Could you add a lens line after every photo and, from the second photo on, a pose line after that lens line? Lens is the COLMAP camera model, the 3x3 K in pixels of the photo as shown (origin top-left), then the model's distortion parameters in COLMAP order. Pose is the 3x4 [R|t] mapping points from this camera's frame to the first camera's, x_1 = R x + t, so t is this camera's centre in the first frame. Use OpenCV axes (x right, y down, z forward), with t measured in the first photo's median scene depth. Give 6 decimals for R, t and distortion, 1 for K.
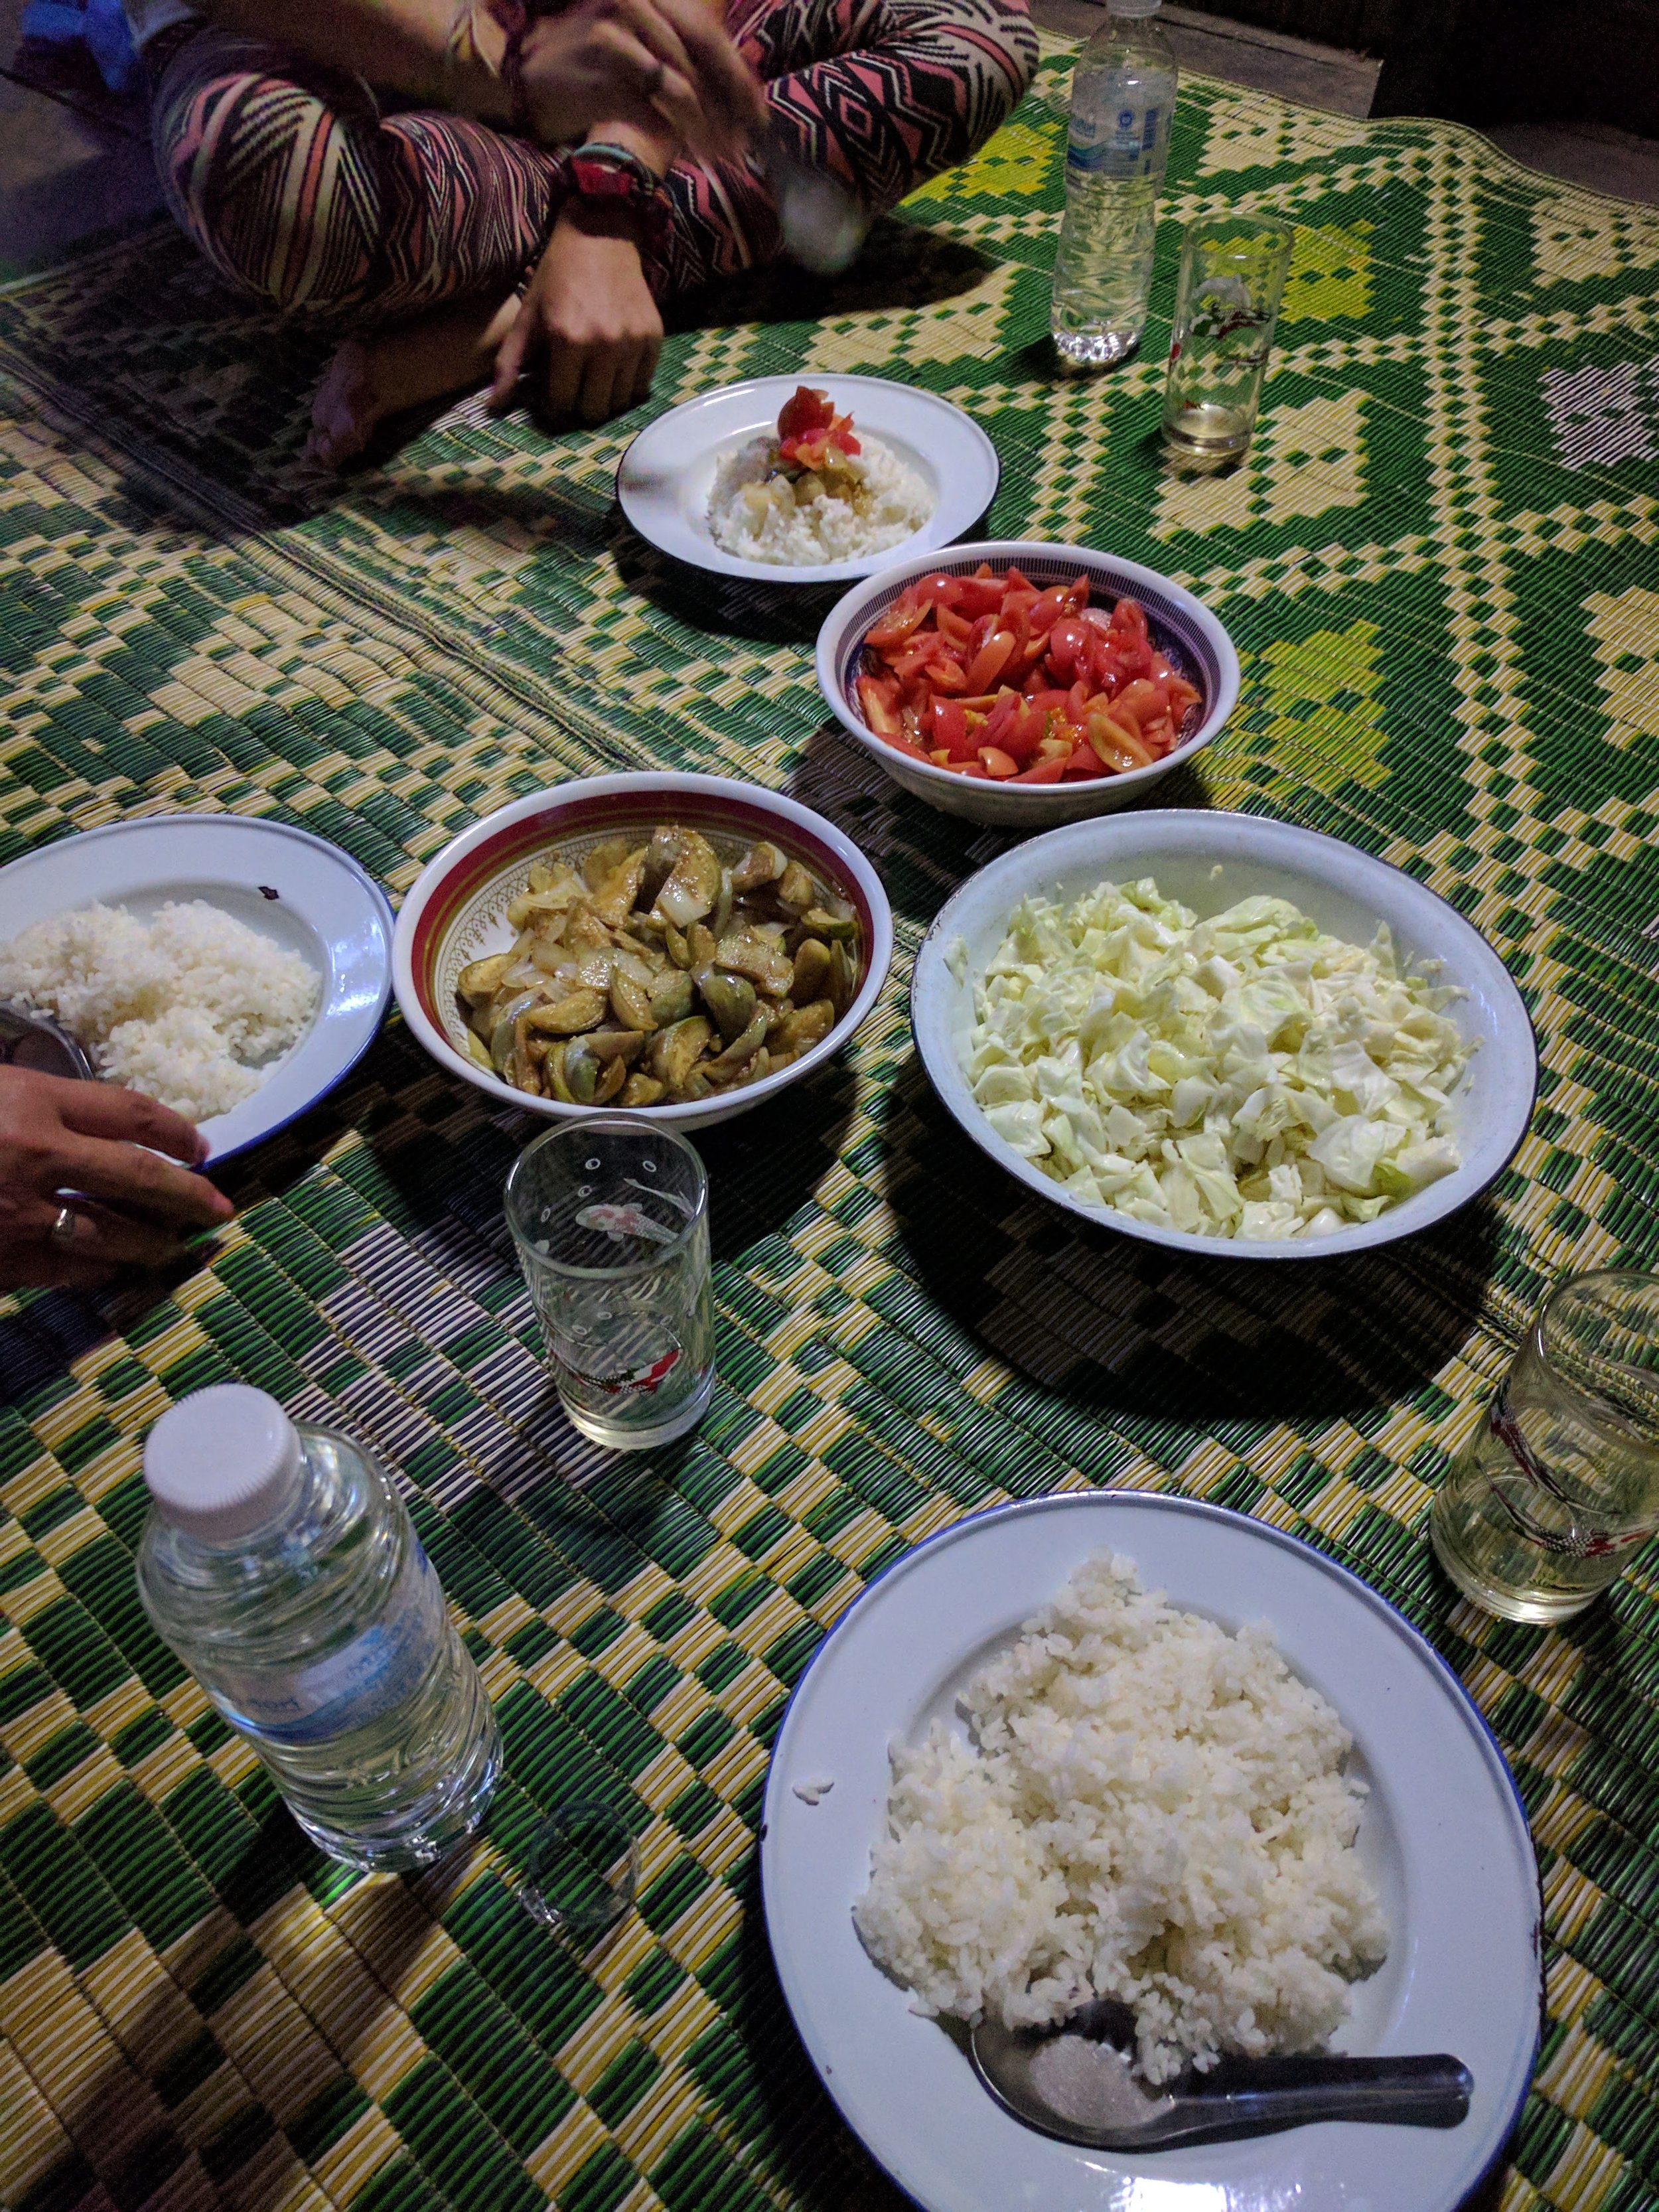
lens RADIAL K [[1692.9, 0, 822.8], [0, 1692.9, 1093.9], [0, 0, 1]] dist [-0.005240, 0.005863]
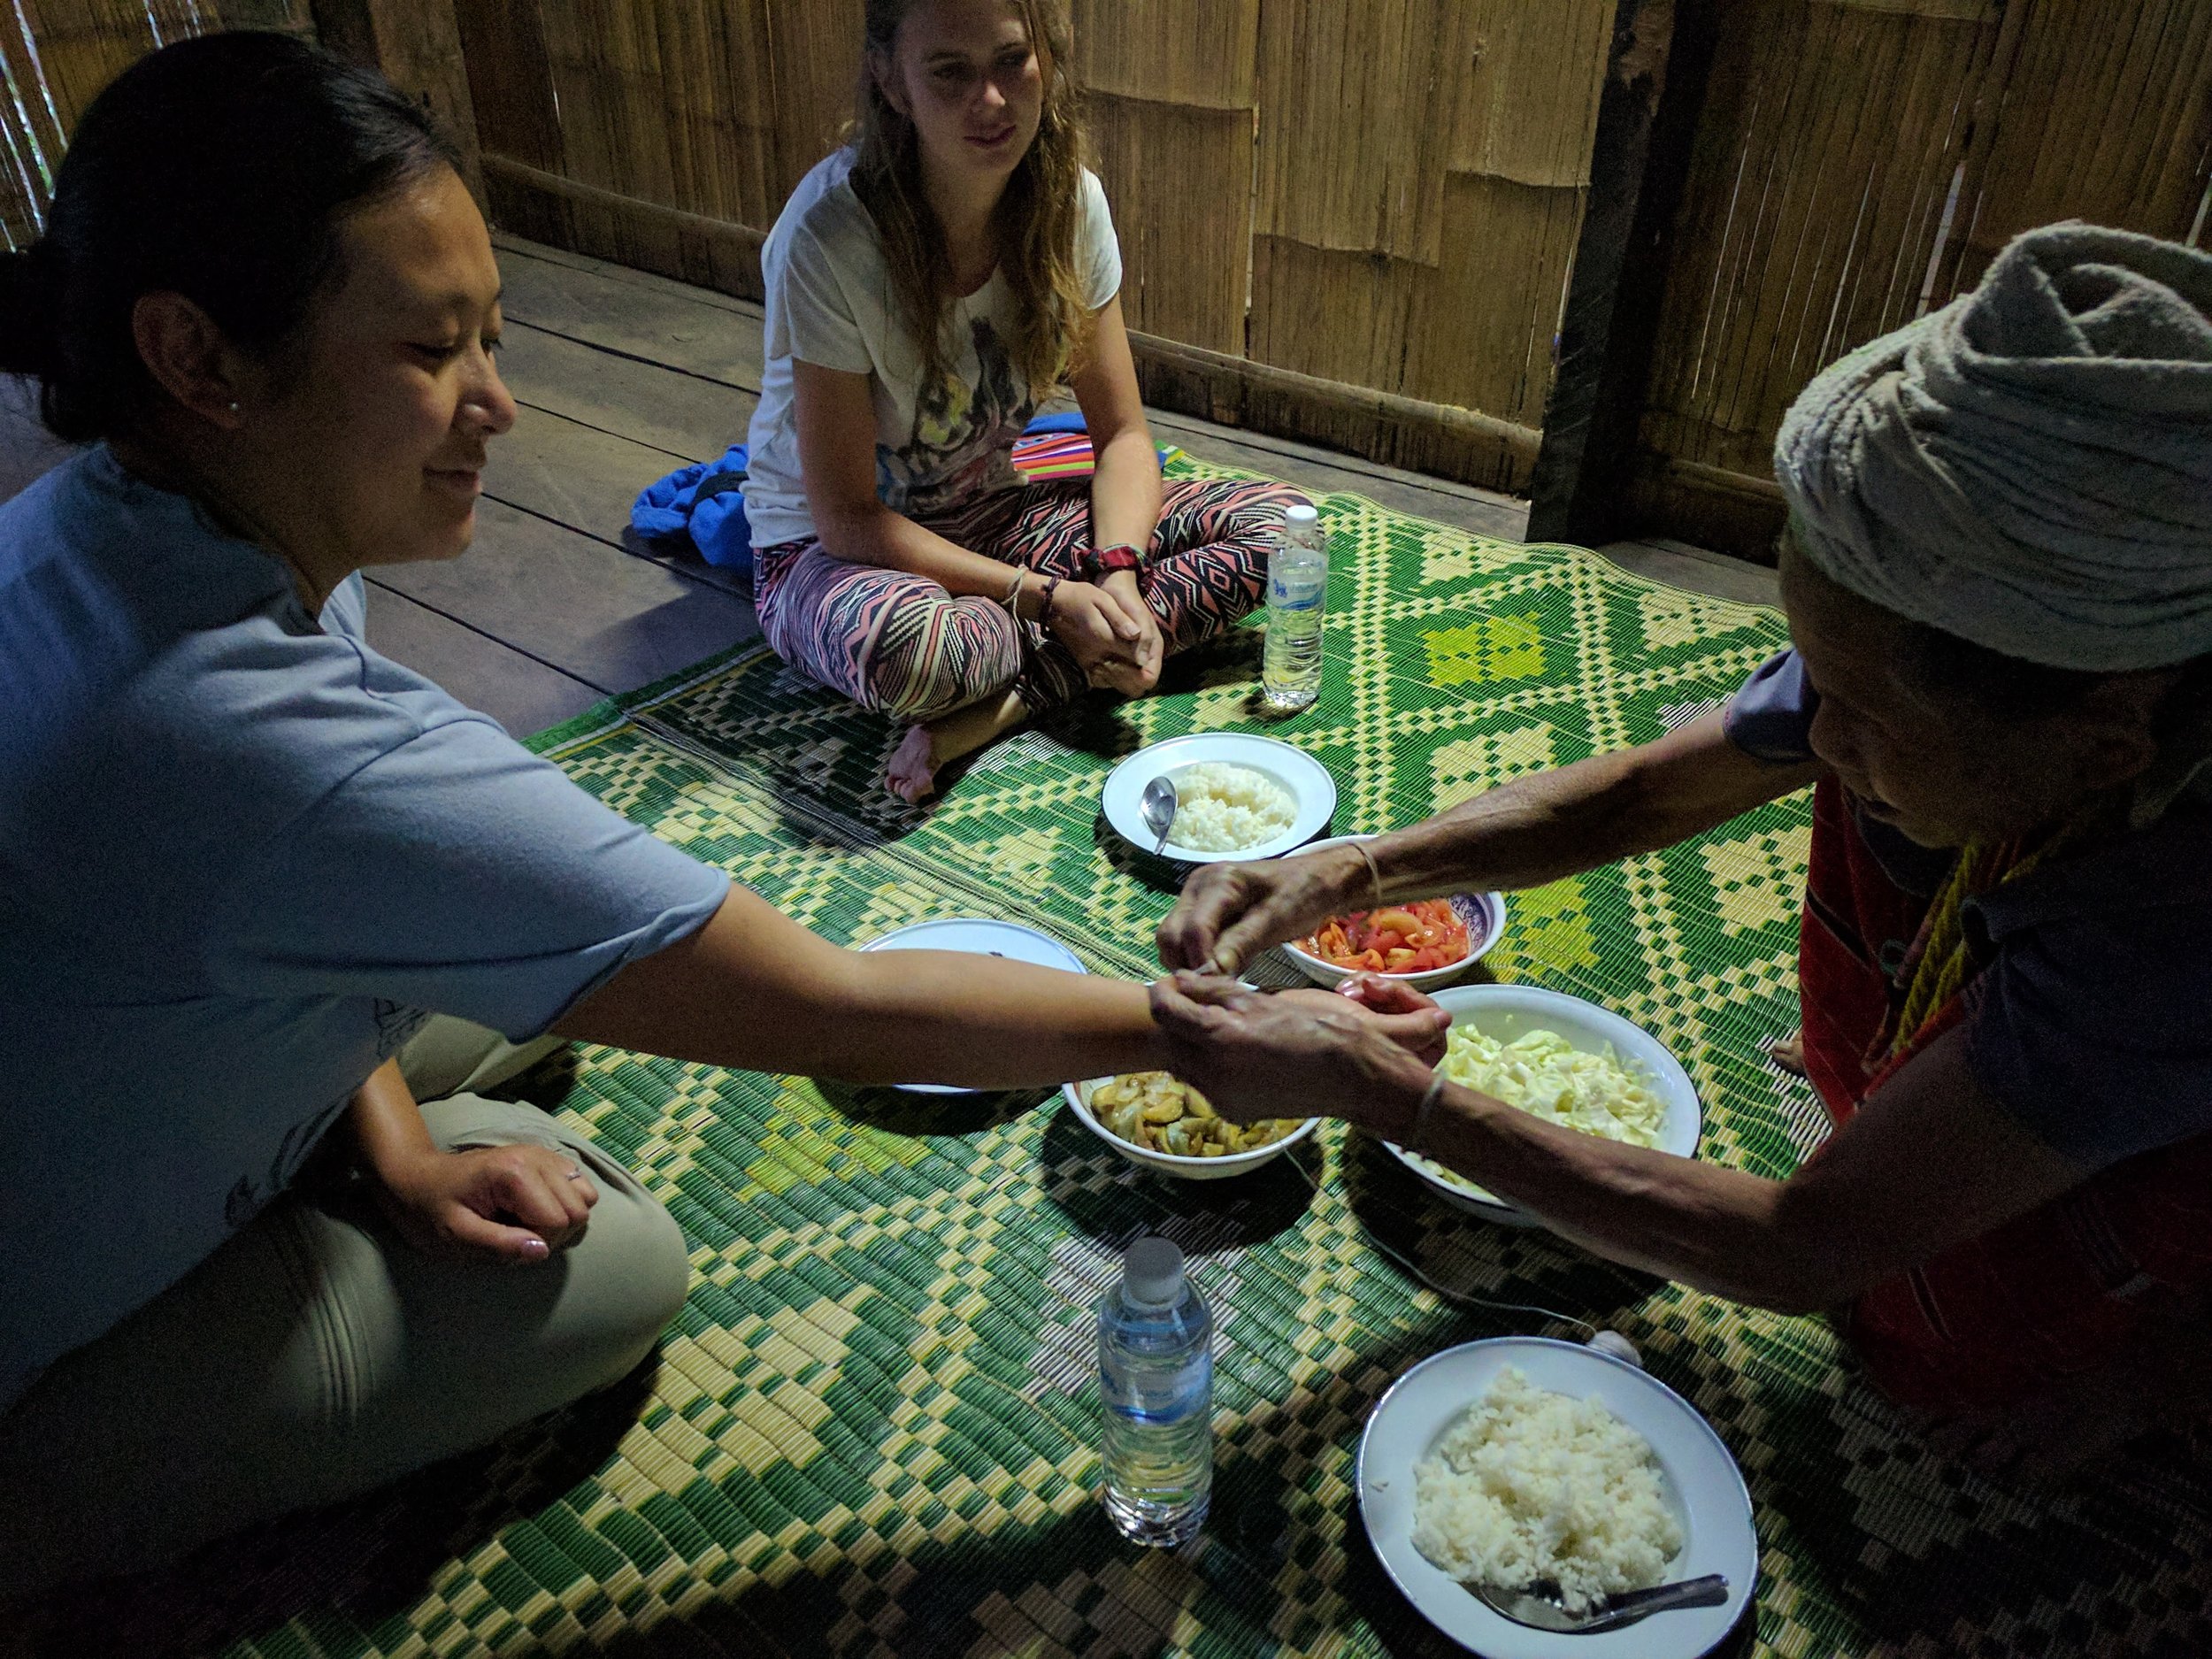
lens RADIAL K [[1693.0, 0, 1116.6], [0, 1693.0, 830.8], [0, 0, 1]] dist [-0.005240, 0.005863]
pose [[0.997790, -0.045124, 0.048778, -0.205126], [0.056946, 0.958960, -0.277762, 0.120270], [-0.034242, 0.279926, 0.959411, -0.591559]]
